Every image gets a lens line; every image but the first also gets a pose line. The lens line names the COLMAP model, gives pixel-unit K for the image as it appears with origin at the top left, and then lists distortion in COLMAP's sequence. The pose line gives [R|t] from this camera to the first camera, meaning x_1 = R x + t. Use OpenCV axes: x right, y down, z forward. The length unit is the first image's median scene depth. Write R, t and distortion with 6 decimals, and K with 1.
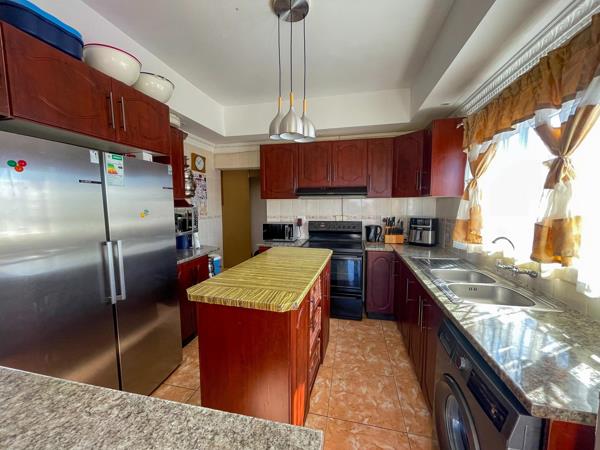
lens RADIAL K [[242.3, 0, 295.3], [0, 242.3, 226.5], [0, 0, 1]] dist [0.000198, 0.000338]
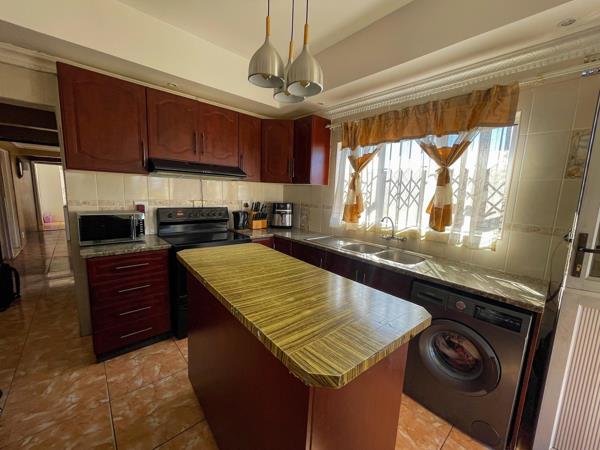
lens RADIAL K [[242.3, 0, 295.3], [0, 242.3, 226.5], [0, 0, 1]] dist [0.000198, 0.000338]
pose [[0.573690, -0.087596, 0.814375, -0.329319], [0.032169, 0.995907, 0.084460, -0.019029], [-0.818441, -0.022257, 0.574160, 0.317908]]
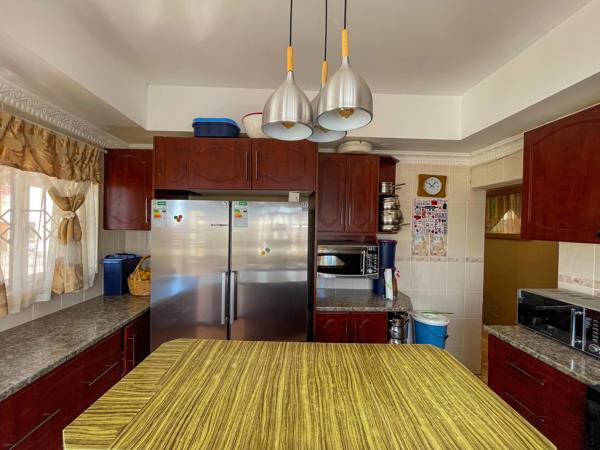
lens RADIAL K [[242.3, 0, 295.3], [0, 242.3, 226.5], [0, 0, 1]] dist [0.000198, 0.000338]
pose [[0.260629, 0.014589, -0.965329, 0.244363], [-0.109779, 0.993848, -0.014620, -0.090400], [0.959177, 0.109783, 0.260627, 0.471136]]
